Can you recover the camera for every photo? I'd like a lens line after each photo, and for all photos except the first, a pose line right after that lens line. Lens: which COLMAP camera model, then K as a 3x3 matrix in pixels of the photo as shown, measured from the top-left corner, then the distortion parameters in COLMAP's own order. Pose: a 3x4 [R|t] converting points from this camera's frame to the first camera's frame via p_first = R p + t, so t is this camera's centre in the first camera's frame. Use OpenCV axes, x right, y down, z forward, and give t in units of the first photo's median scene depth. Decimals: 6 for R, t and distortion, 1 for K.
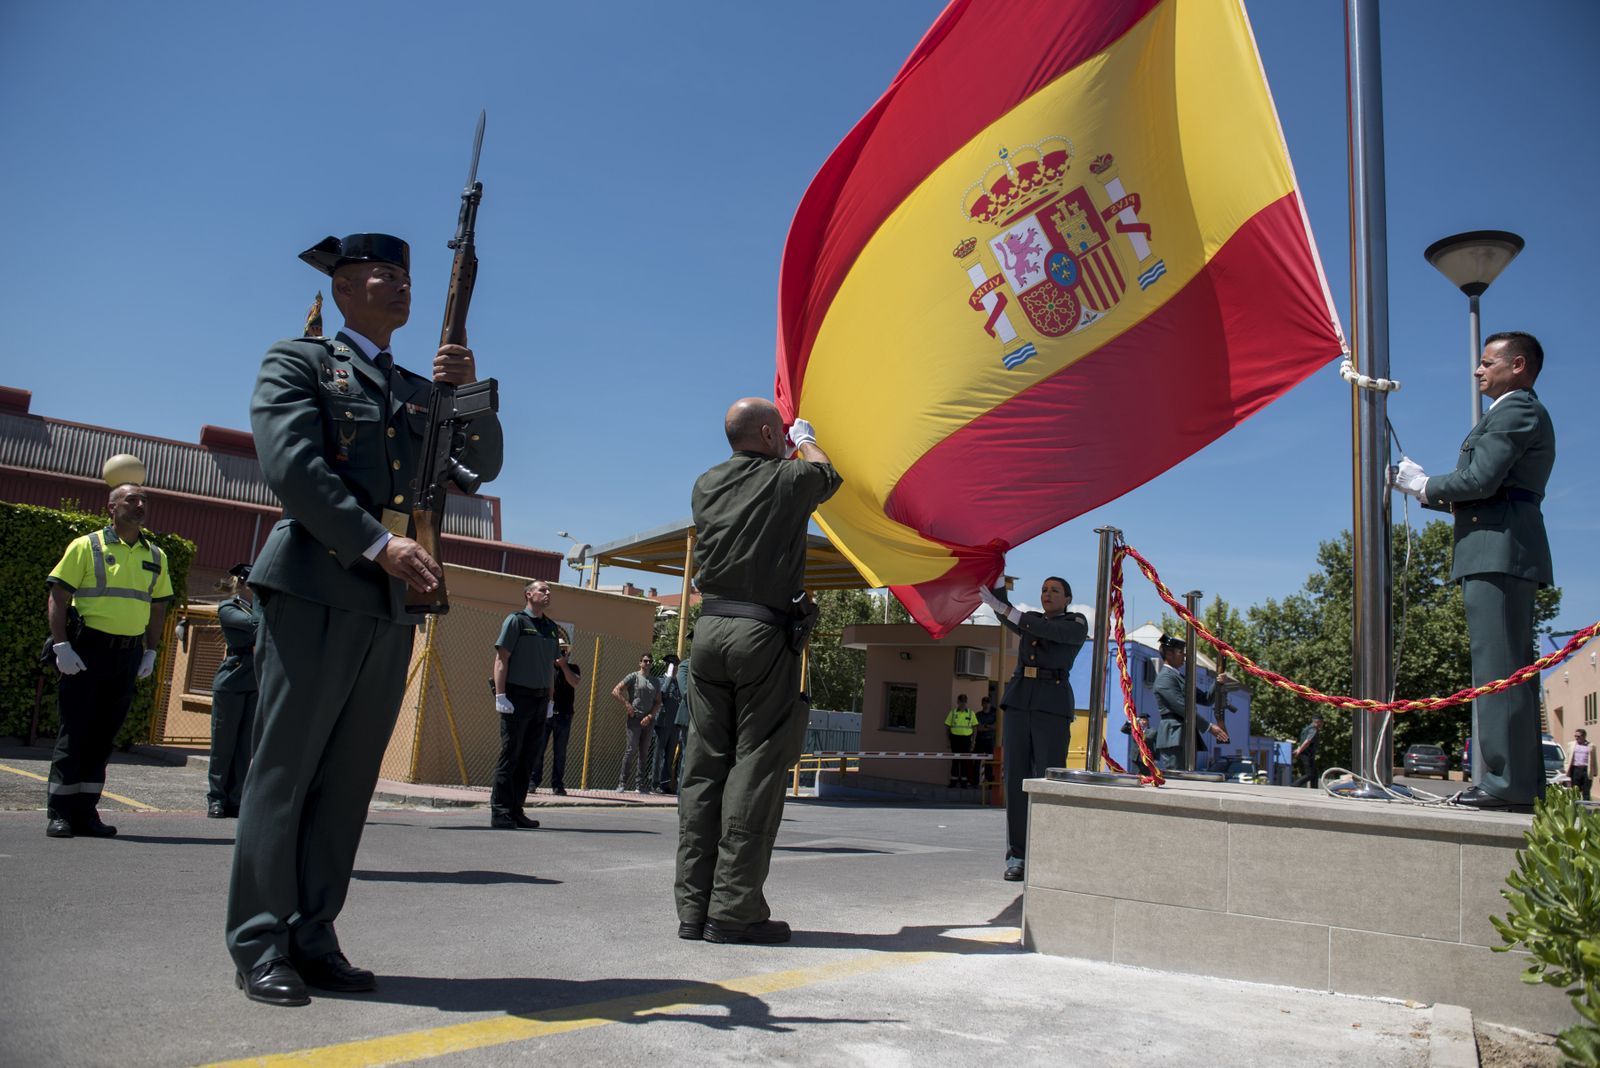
lens RADIAL K [[1090.5, 0, 800.0], [0, 1090.5, 534.0], [0, 0, 1]] dist [-0.049382, 0.004815]
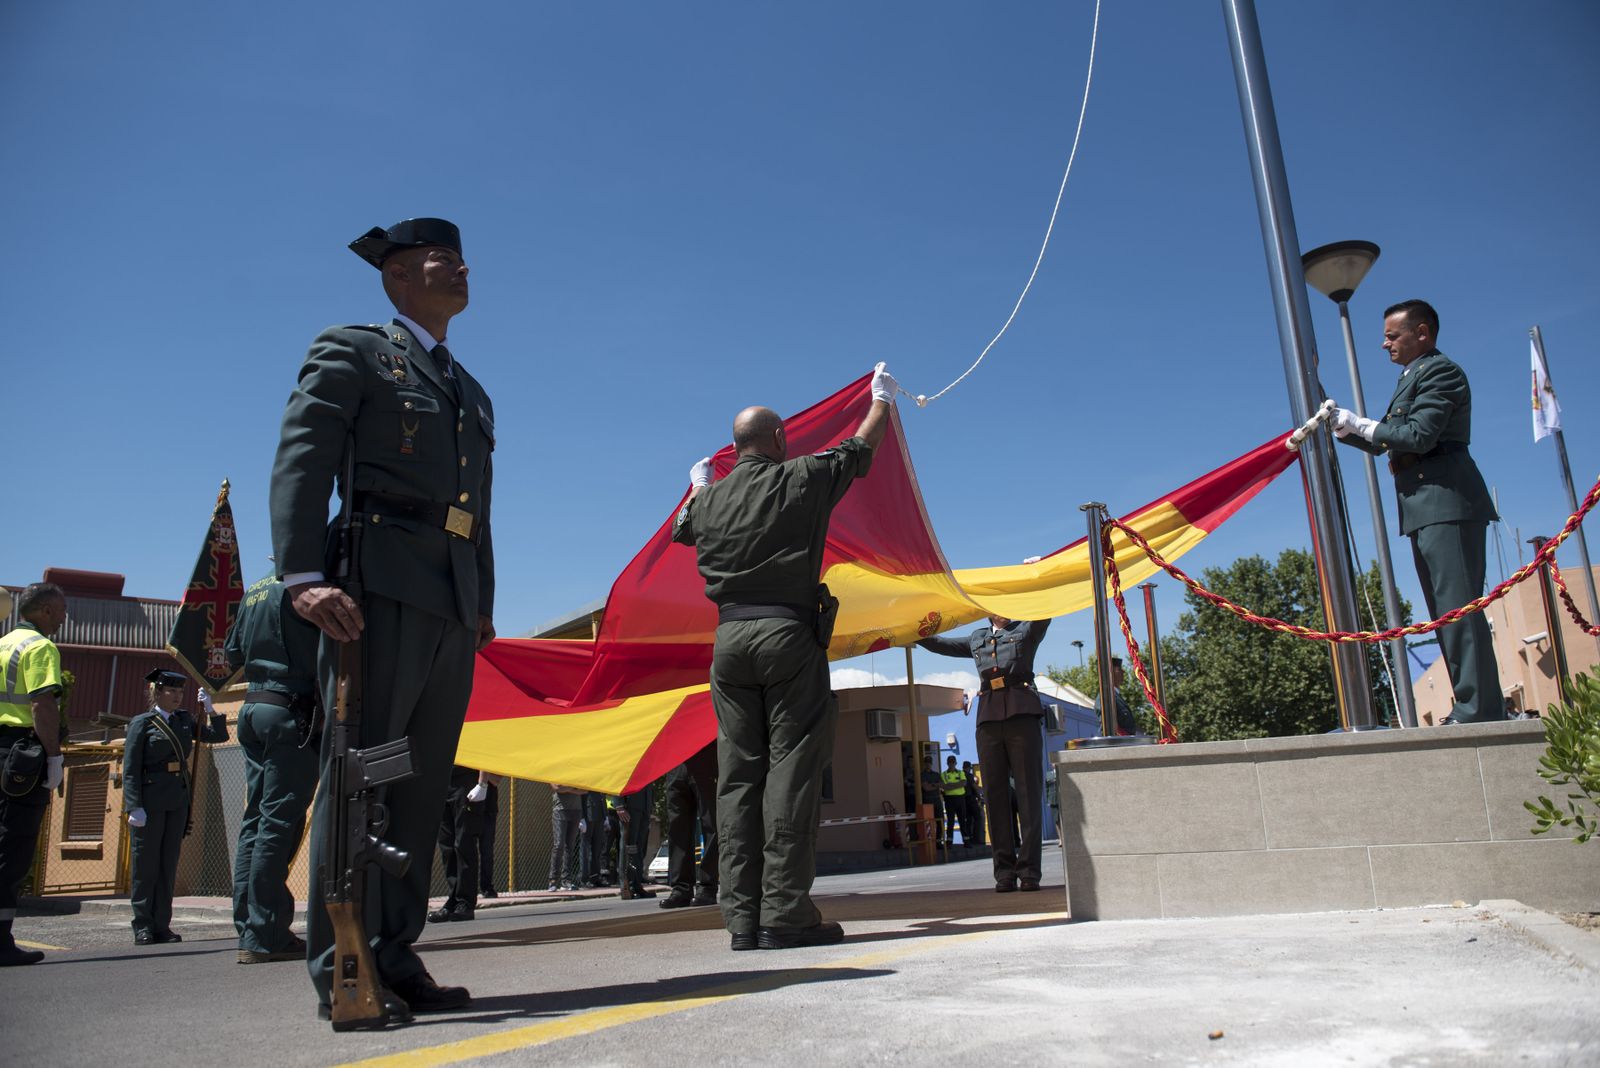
lens RADIAL K [[1092.4, 0, 800.0], [0, 1092.4, 534.0], [0, 0, 1]] dist [-0.038283, -0.001666]
pose [[0.988946, -0.091483, 0.116693, -0.131671], [0.100545, 0.992156, -0.074283, 0.079318], [-0.108982, 0.085195, 0.990386, -0.002571]]
